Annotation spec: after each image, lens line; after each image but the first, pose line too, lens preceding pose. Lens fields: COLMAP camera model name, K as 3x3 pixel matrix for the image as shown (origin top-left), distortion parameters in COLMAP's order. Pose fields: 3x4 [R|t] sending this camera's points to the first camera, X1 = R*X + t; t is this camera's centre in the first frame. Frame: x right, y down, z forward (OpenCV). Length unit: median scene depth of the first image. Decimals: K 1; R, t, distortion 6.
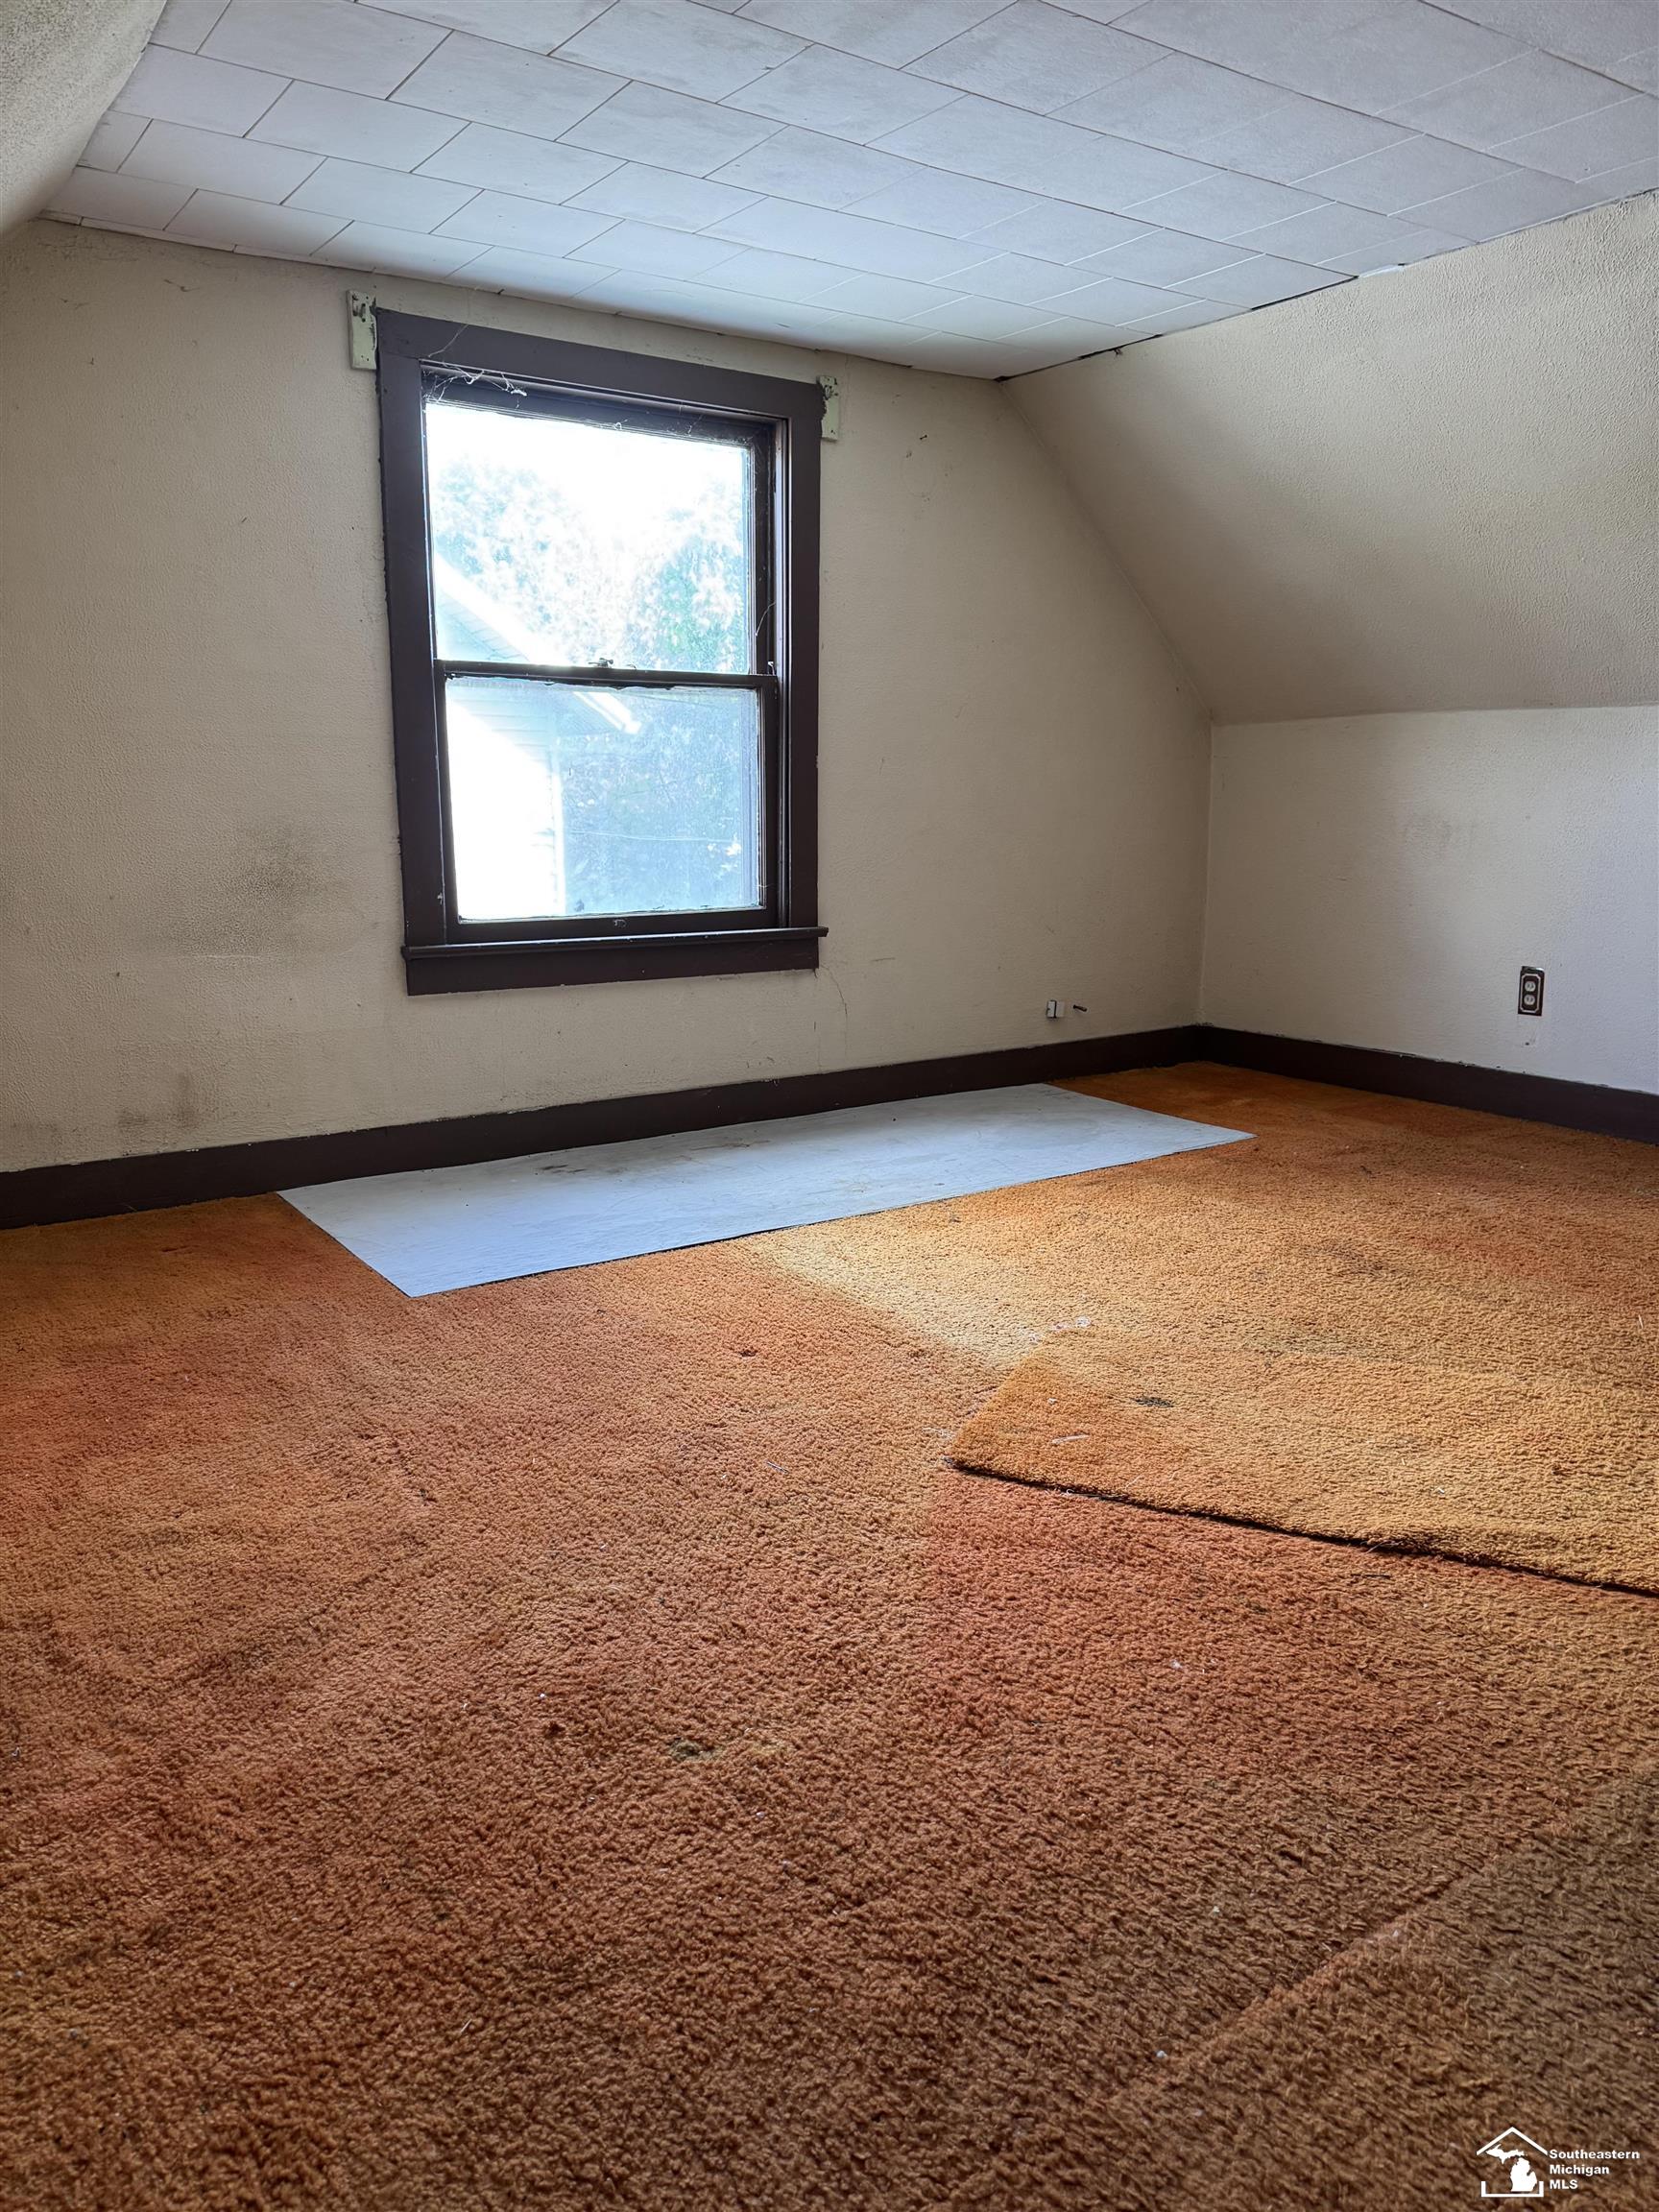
lens RADIAL K [[1562.9, 0, 827.5], [0, 1562.9, 1108.1], [0, 0, 1]] dist [-0.000590, -0.000320]
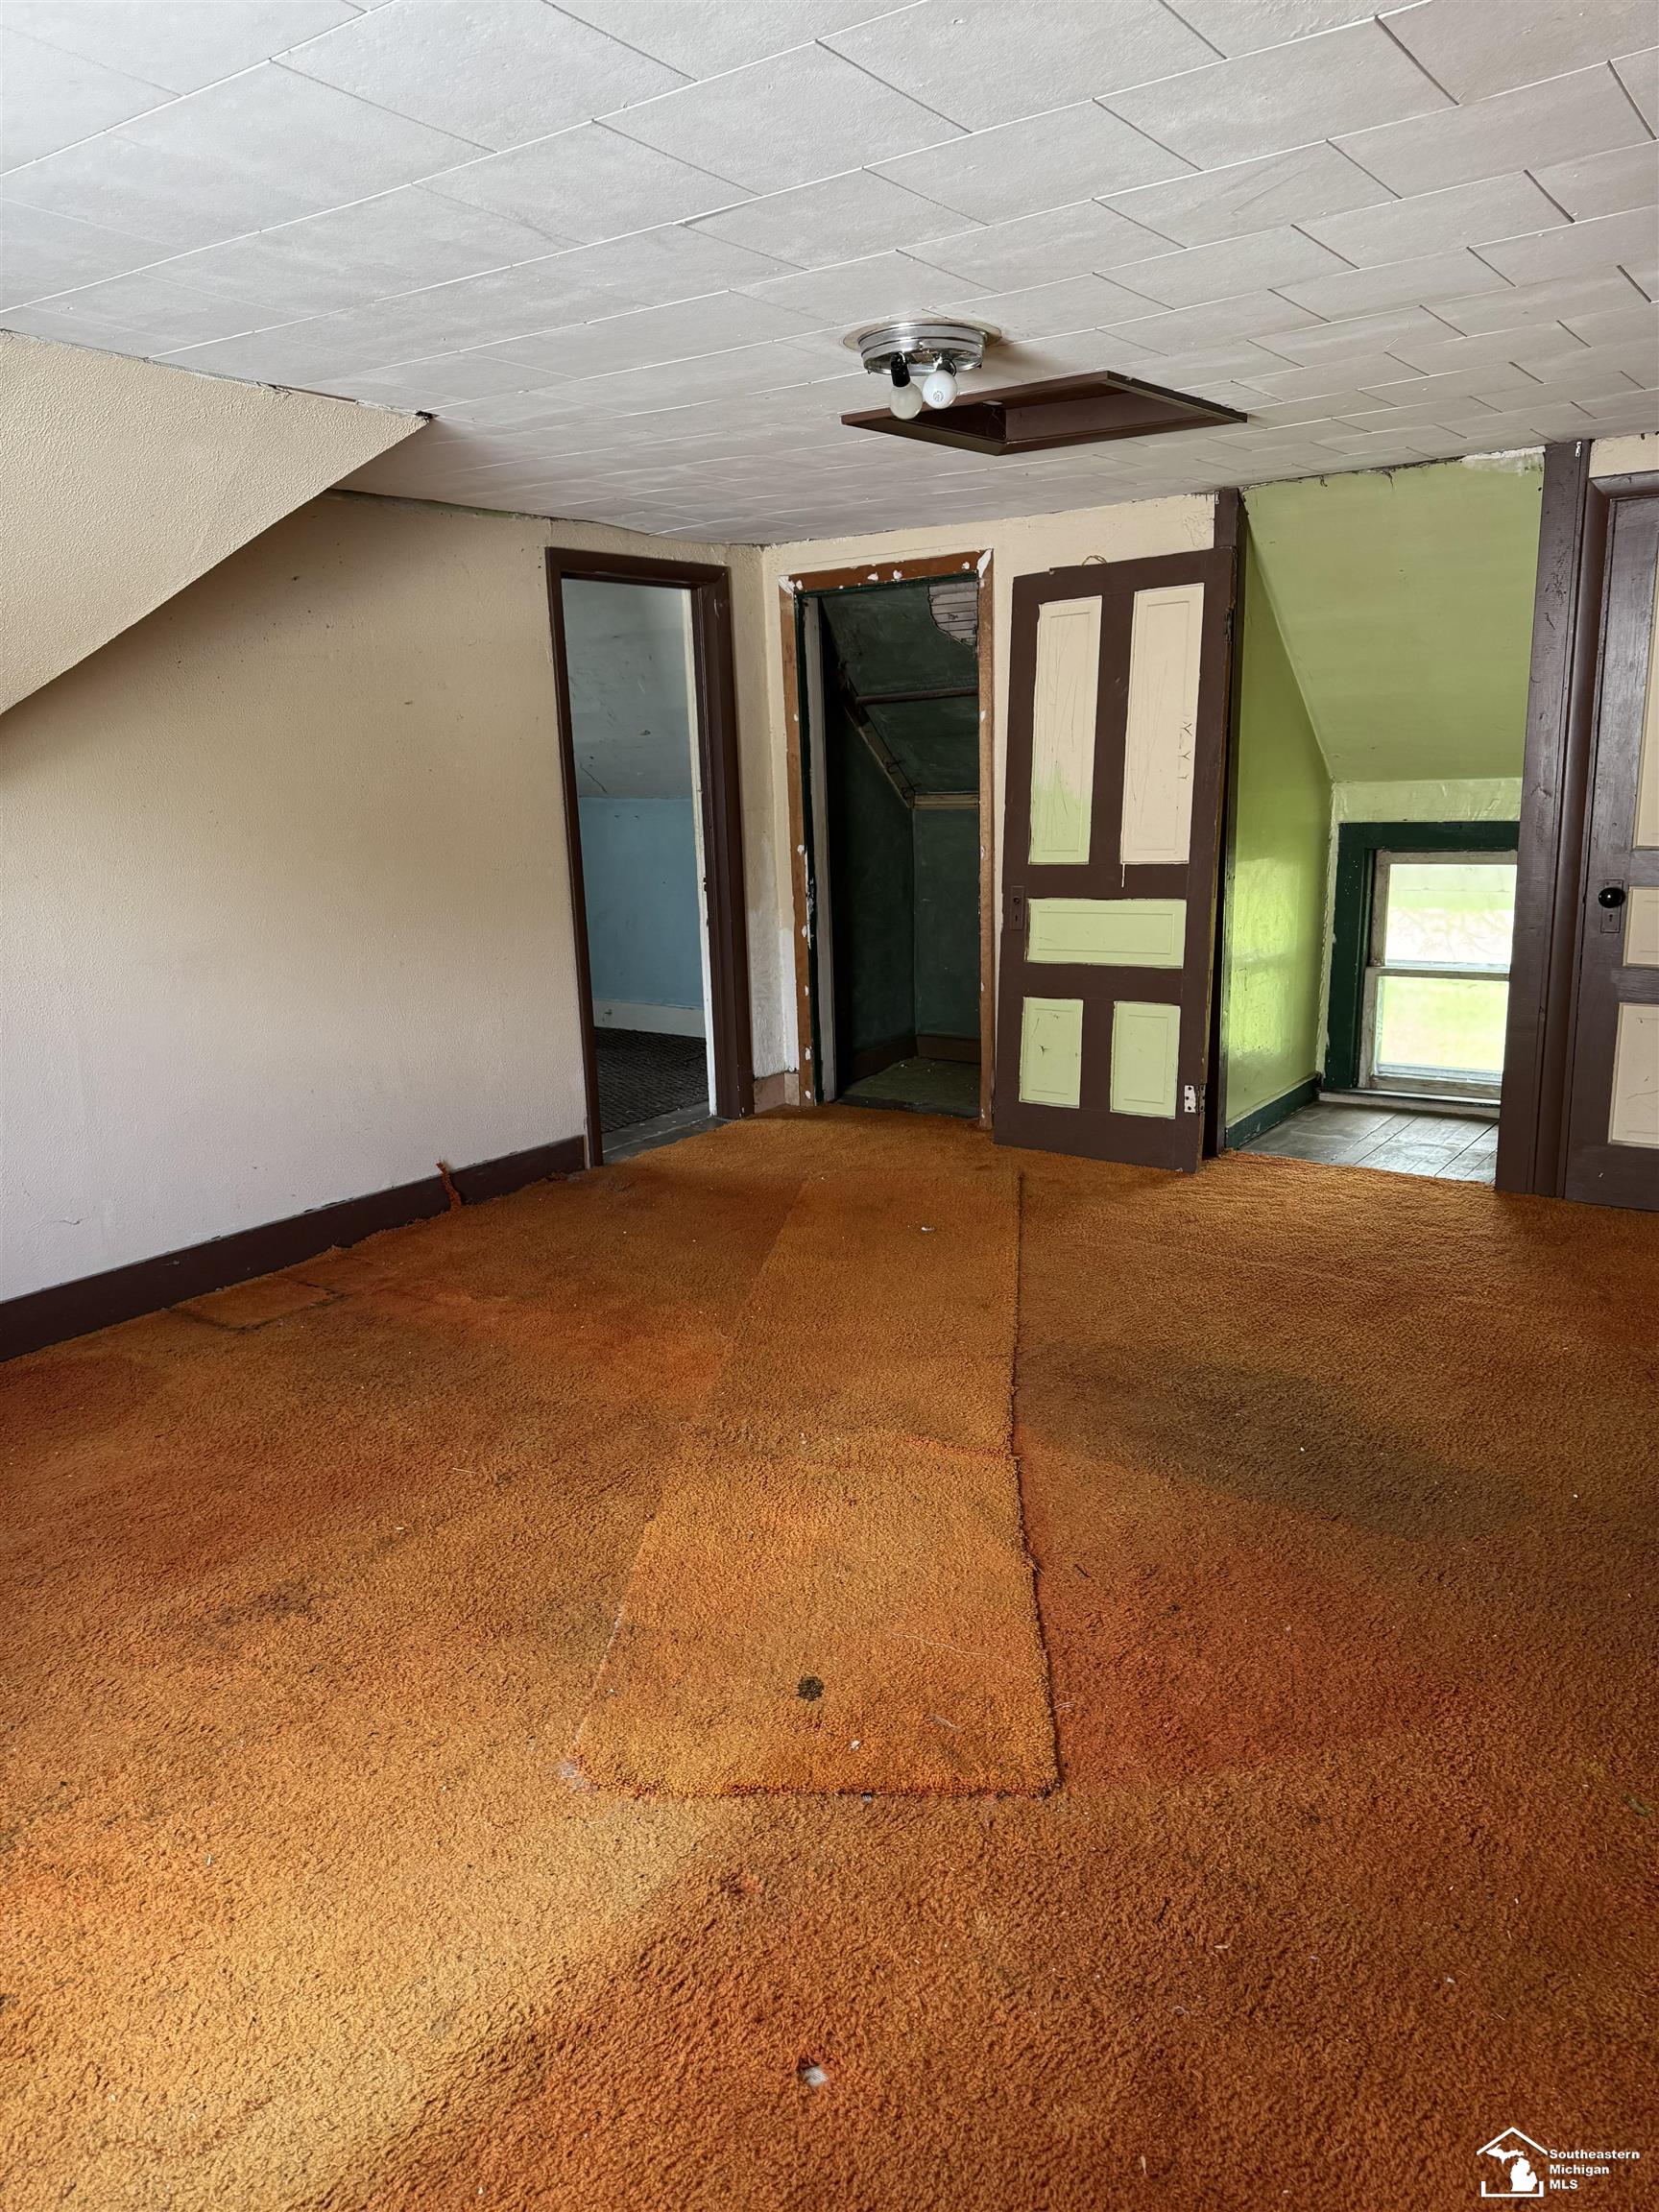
lens RADIAL K [[1562.9, 0, 829.3], [0, 1562.9, 1106.3], [0, 0, 1]] dist [-0.000590, -0.000320]
pose [[-0.374197, -0.169331, 0.911759, -0.486185], [0.204928, 0.943782, 0.259384, -0.313897], [-0.904423, 0.283906, -0.318459, 1.004446]]
